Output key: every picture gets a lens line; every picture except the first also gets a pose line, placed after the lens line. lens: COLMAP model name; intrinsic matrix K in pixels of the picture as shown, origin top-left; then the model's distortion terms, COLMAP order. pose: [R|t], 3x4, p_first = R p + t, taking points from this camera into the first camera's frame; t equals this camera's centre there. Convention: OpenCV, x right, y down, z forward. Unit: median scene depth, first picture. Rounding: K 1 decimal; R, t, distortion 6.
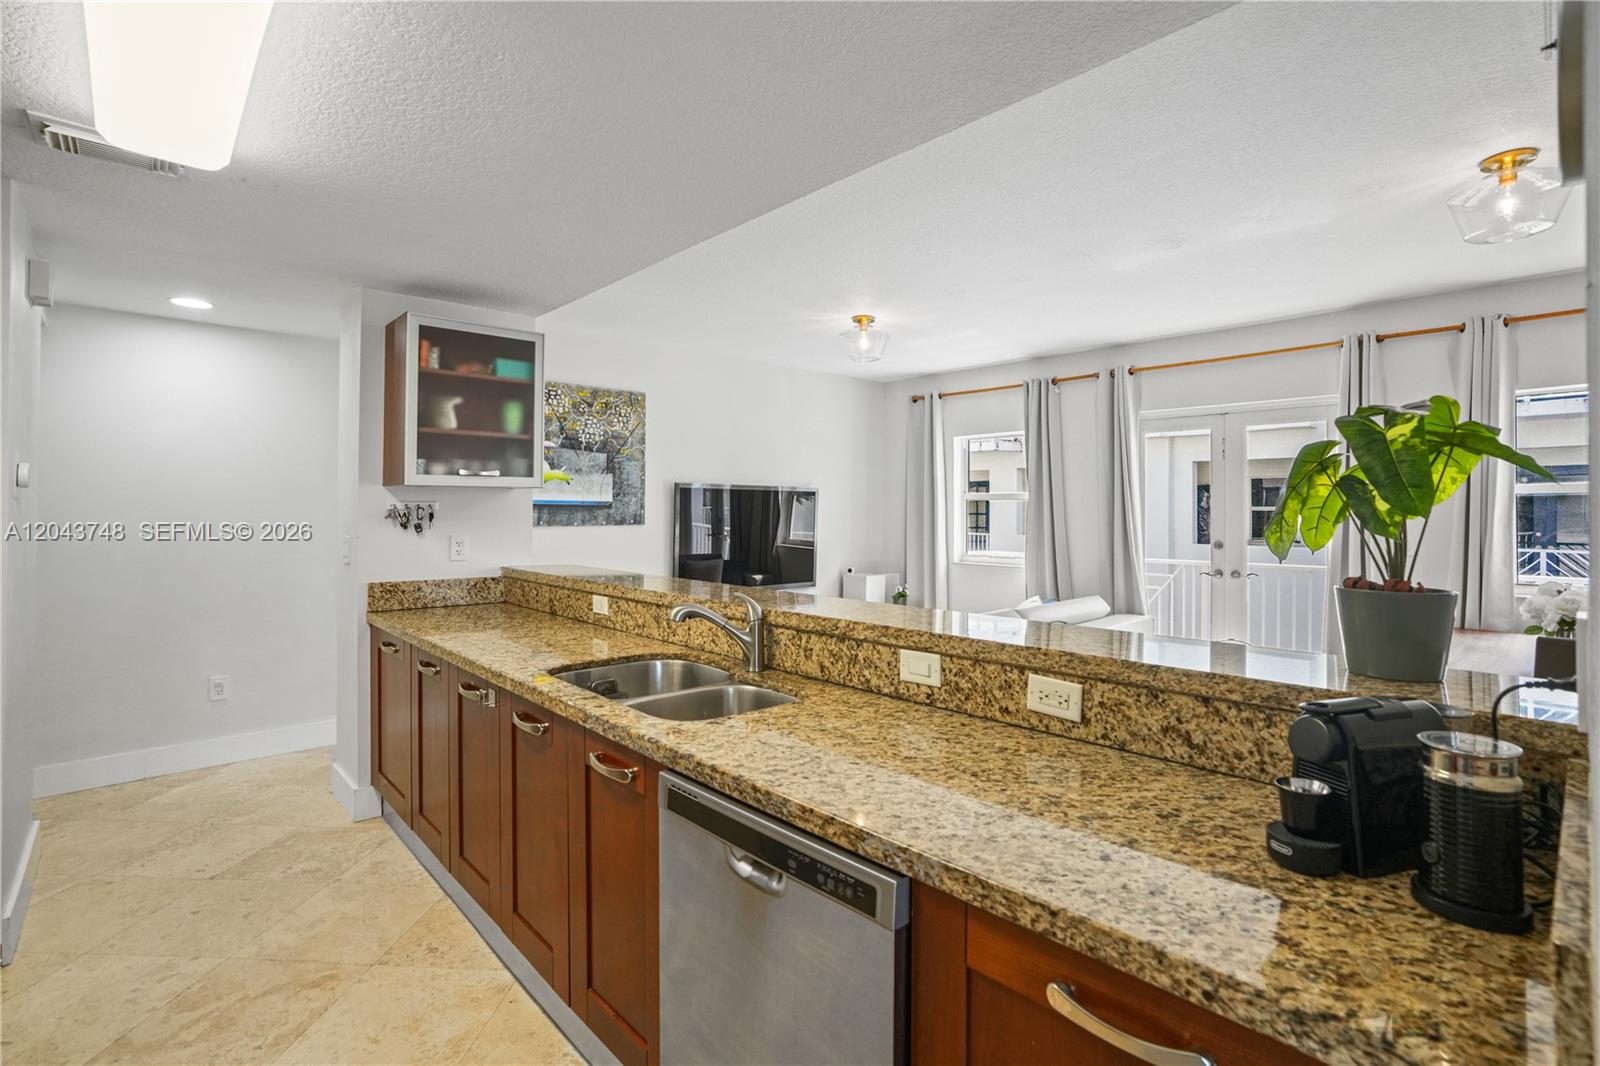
lens RADIAL K [[745.9, 0, 803.4], [0, 745.9, 529.4], [0, 0, 1]] dist [-0.058718, 0.028748]
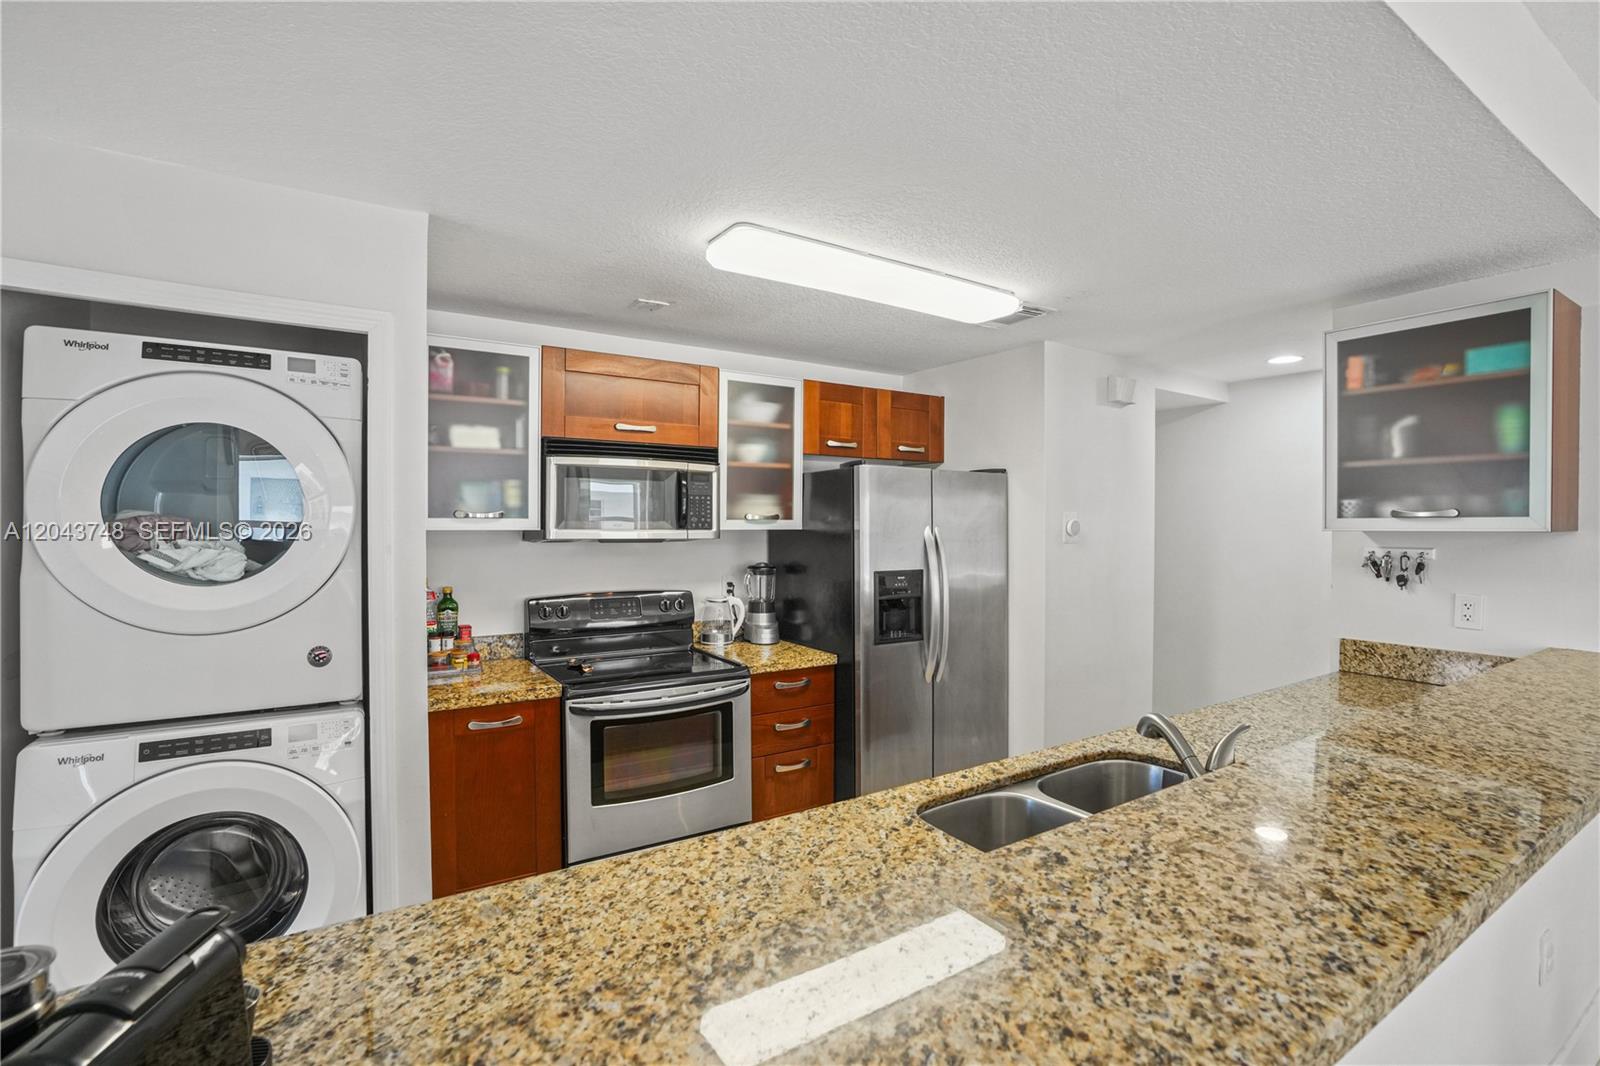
lens RADIAL K [[745.9, 0, 803.4], [0, 745.9, 529.4], [0, 0, 1]] dist [-0.058718, 0.028748]
pose [[-0.155732, 0.003035, -0.987795, 0.470374], [-0.026025, 0.999636, 0.007174, -0.059664], [0.987456, 0.026825, -0.155596, 0.597574]]
